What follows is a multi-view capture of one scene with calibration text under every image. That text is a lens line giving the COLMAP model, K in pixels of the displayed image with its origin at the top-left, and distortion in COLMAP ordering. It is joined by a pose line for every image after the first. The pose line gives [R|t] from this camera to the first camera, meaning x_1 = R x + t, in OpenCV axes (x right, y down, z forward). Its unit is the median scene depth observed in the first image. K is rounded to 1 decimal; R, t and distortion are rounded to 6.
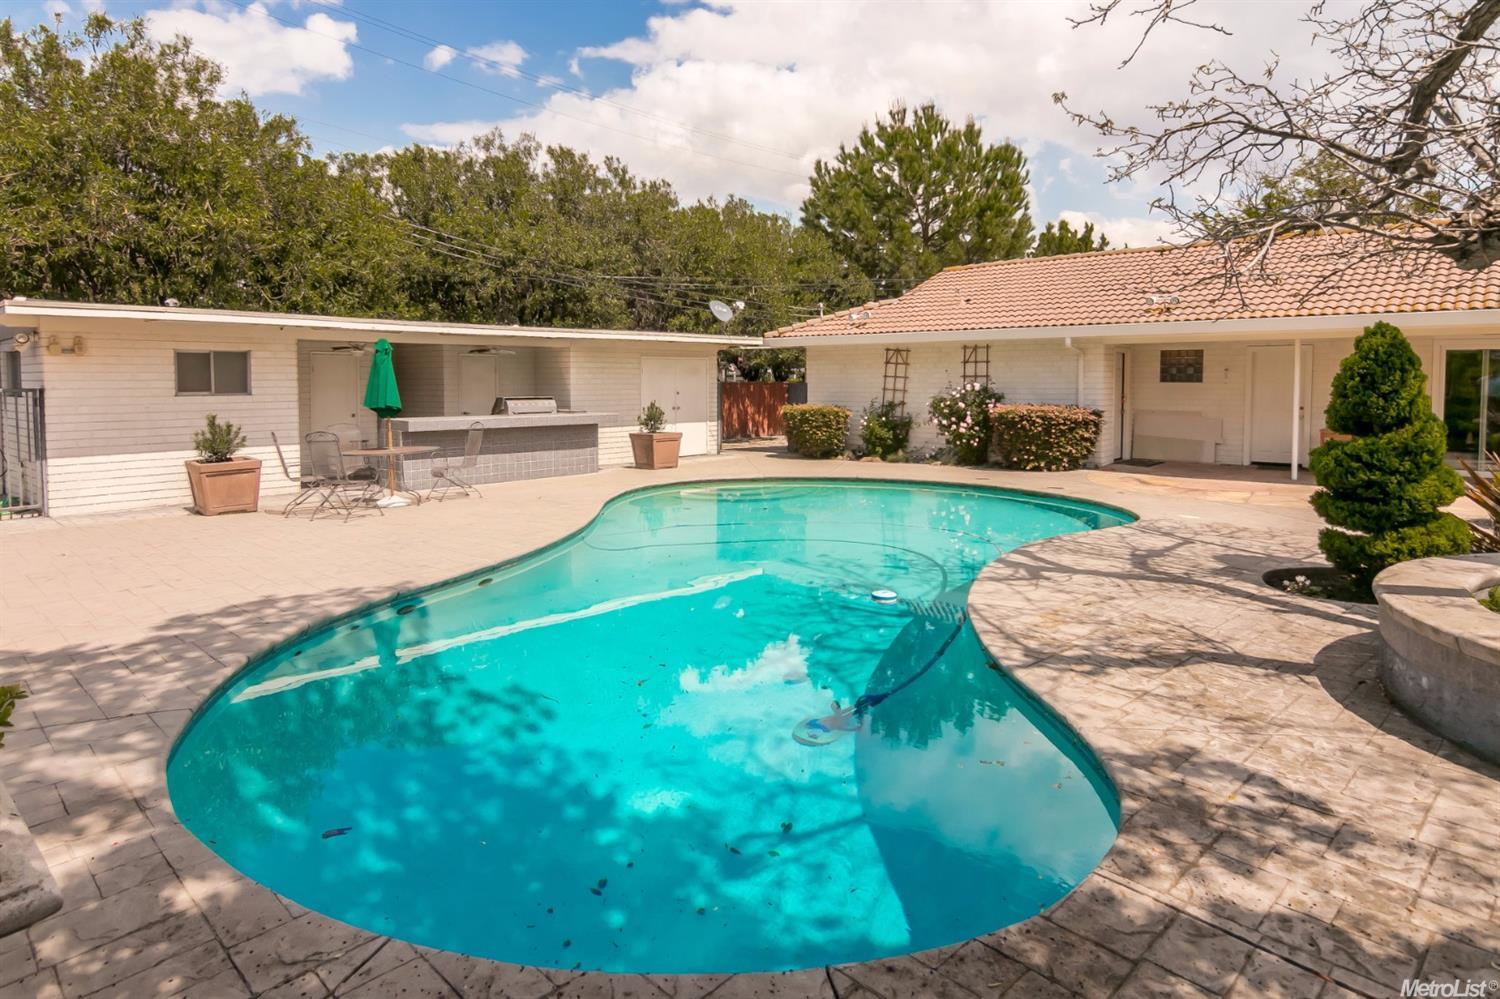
lens RADIAL K [[885.9, 0, 747.9], [0, 885.9, 417.2], [0, 0, 1]] dist [0.001317, -0.000542]
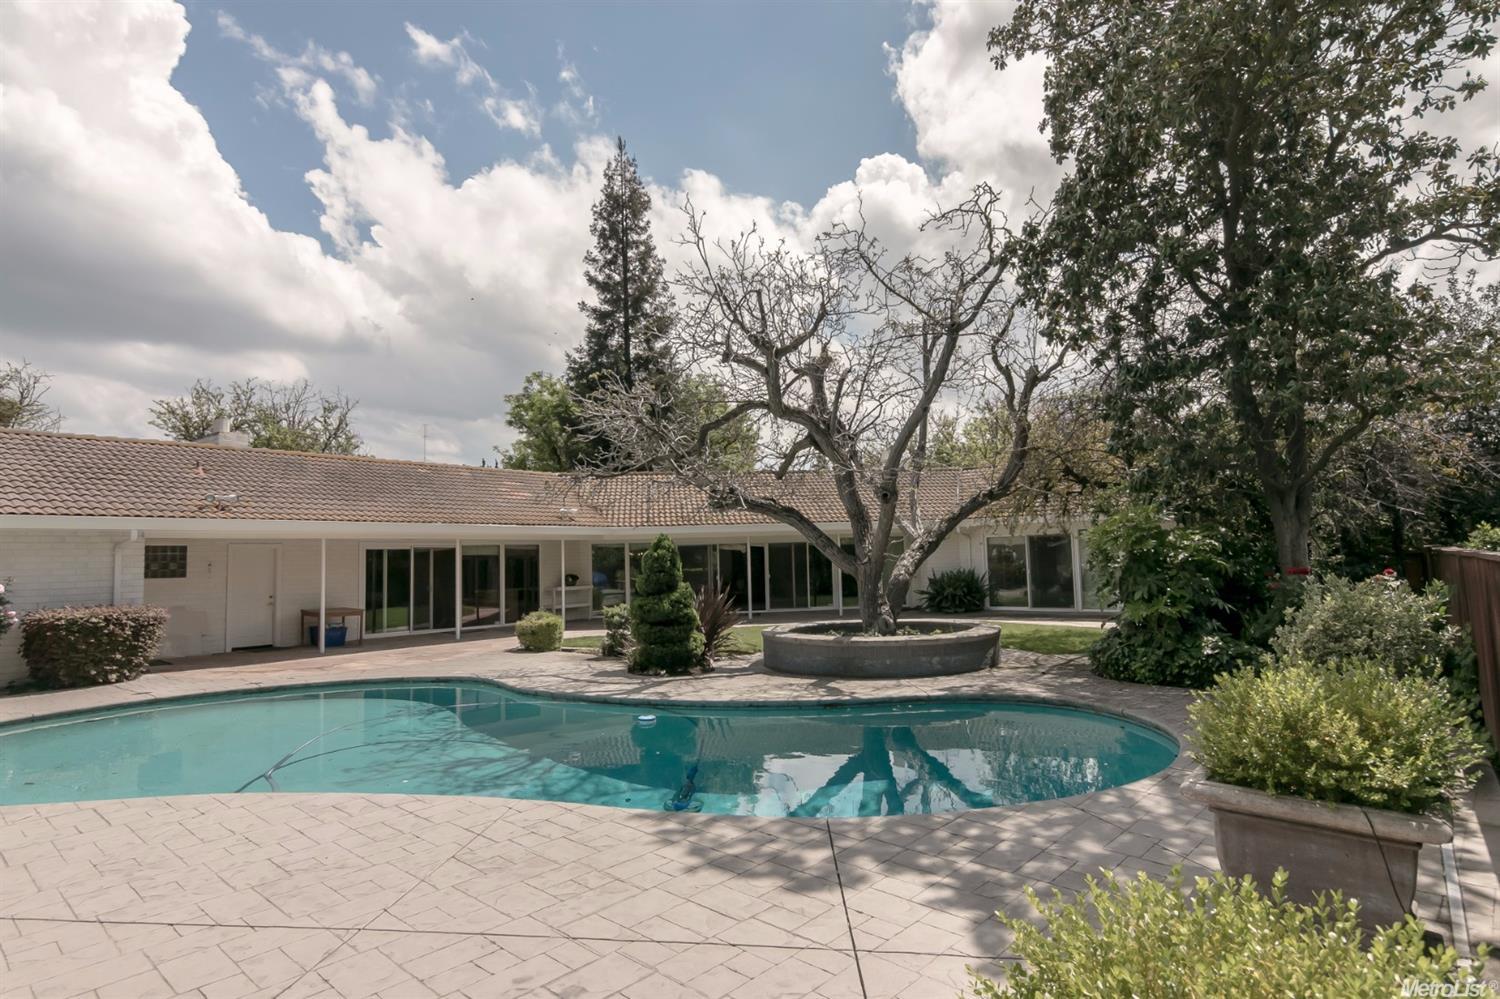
lens RADIAL K [[828.6, 0, 753.5], [0, 828.6, 498.1], [0, 0, 1]] dist [-0.001304, 0.001248]
pose [[-0.038357, 0.075627, 0.996398, -0.477258], [0.067879, 0.995026, -0.072909, -0.015937], [-0.996956, 0.064838, -0.043300, 0.373221]]
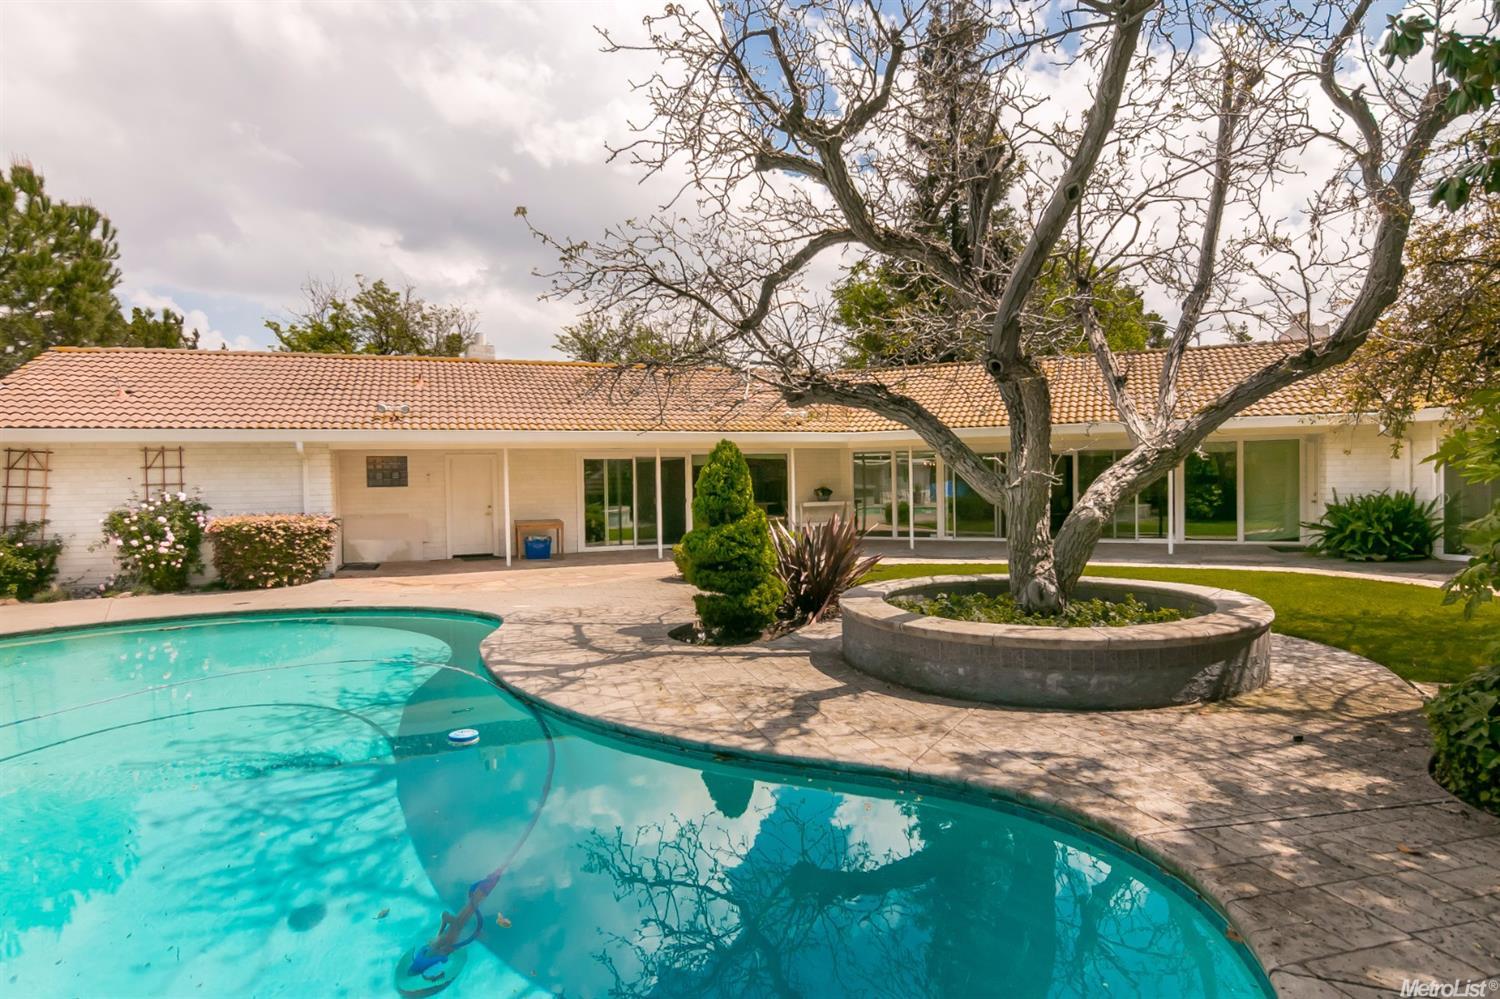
lens RADIAL K [[828.6, 0, 753.5], [0, 828.6, 498.1], [0, 0, 1]] dist [-0.001304, 0.001248]
pose [[0.474156, -0.031856, 0.879865, -0.173801], [0.053523, 0.998540, 0.007309, -0.010080], [-0.878813, 0.043628, 0.475168, 0.149677]]
